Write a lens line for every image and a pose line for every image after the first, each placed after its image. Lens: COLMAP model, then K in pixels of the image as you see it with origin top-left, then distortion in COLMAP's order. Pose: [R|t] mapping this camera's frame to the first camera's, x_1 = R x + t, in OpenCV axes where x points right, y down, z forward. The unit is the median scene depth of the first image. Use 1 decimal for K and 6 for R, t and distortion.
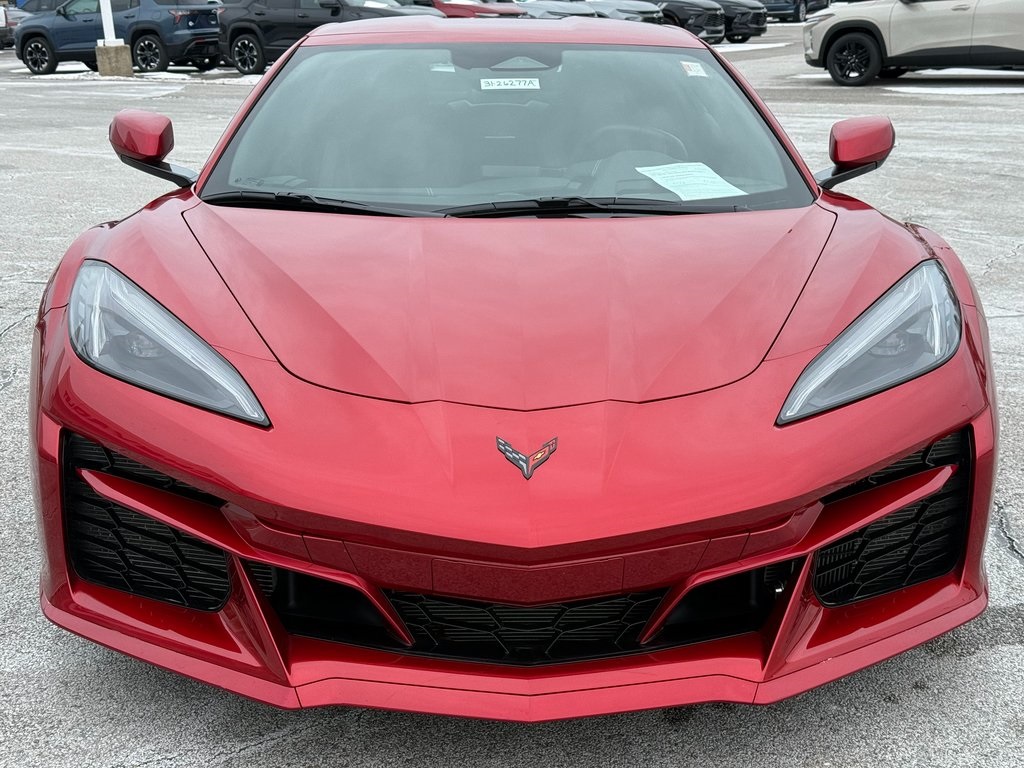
lens RADIAL K [[1455.2, 0, 512.0], [0, 1455.2, 384.0], [0, 0, 1]] dist [0.130606, -0.107343]
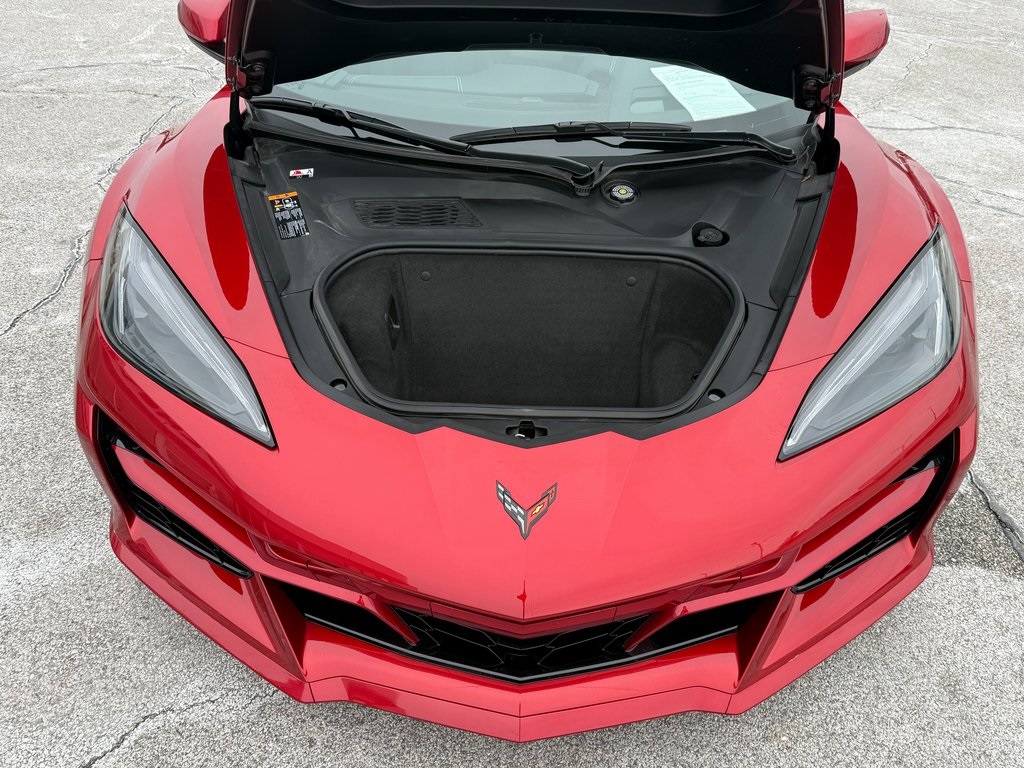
lens RADIAL K [[856.8, 0, 512.0], [0, 856.8, 384.0], [0, 0, 1]] dist [0.083990, -0.129010]
pose [[0.998961, 0.035323, -0.028809, 0.013578], [-0.022831, 0.934783, 0.354484, -0.217615], [0.039451, -0.353458, 0.934618, 0.441160]]
